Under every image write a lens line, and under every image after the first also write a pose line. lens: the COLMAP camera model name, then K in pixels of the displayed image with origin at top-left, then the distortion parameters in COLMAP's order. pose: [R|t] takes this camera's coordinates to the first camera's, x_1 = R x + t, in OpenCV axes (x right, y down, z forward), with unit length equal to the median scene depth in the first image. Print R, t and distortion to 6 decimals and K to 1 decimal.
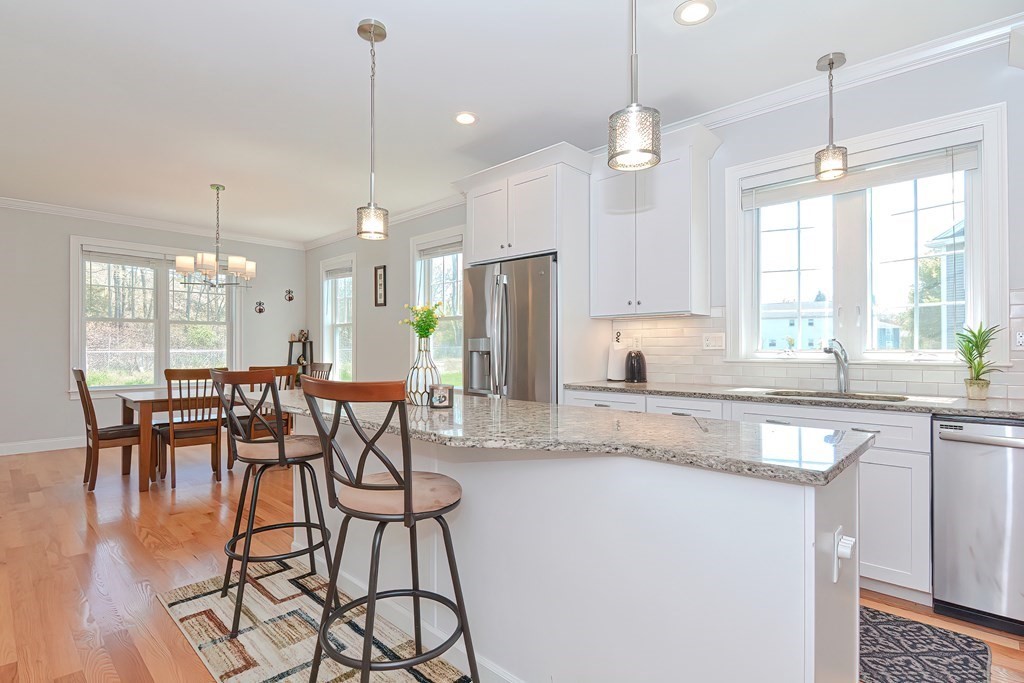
lens RADIAL K [[503.0, 0, 511.1], [0, 503.0, 348.5], [0, 0, 1]] dist [-0.005362, -0.002696]
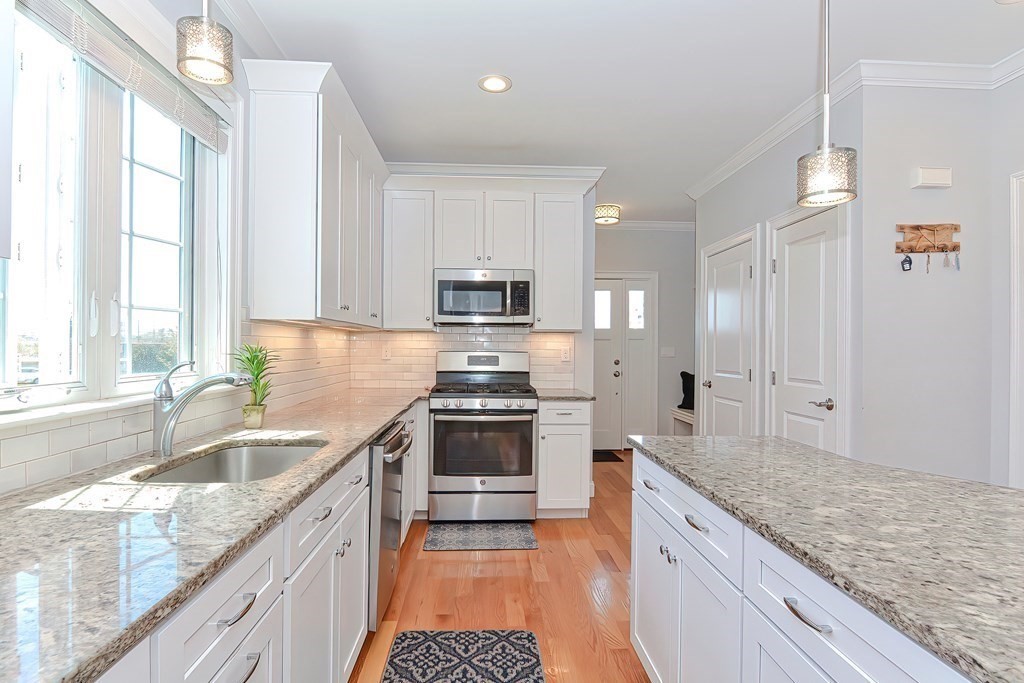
lens RADIAL K [[503.0, 0, 511.1], [0, 503.0, 348.5], [0, 0, 1]] dist [-0.005362, -0.002696]
pose [[-0.723458, -0.005044, 0.690350, -0.001862], [-0.009499, 0.999951, -0.002649, -0.027009], [-0.690303, -0.008474, -0.723471, 0.937360]]
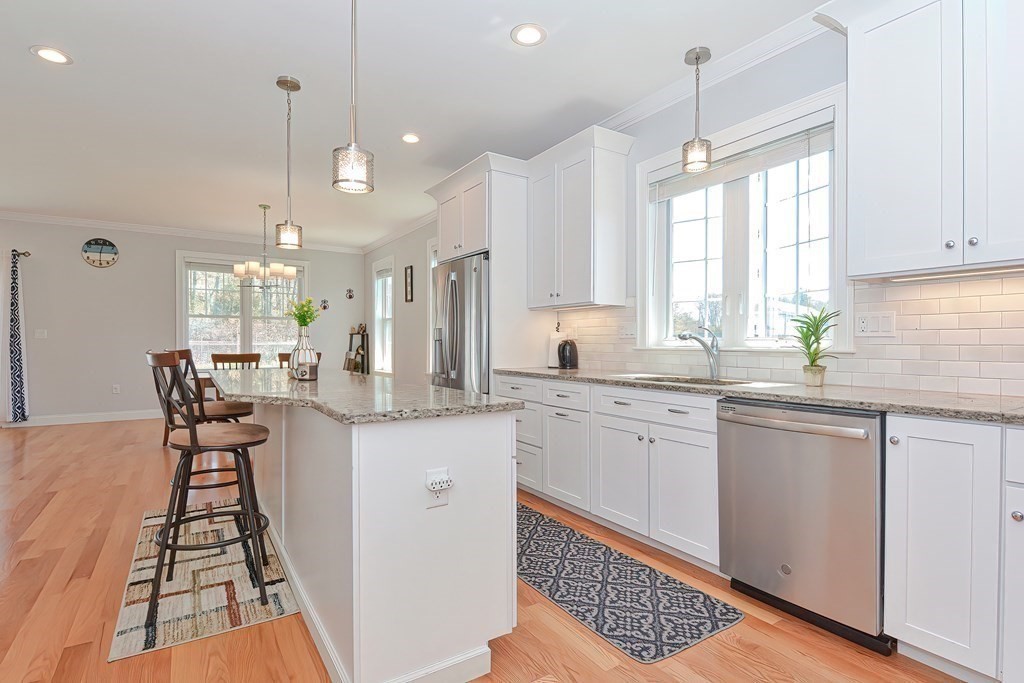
lens RADIAL K [[503.0, 0, 511.1], [0, 503.0, 348.5], [0, 0, 1]] dist [-0.005362, -0.002696]
pose [[0.972090, 0.004783, -0.234560, 0.409719], [-0.002279, 0.999937, 0.010947, 0.012882], [0.234597, -0.010107, 0.972040, -0.074951]]
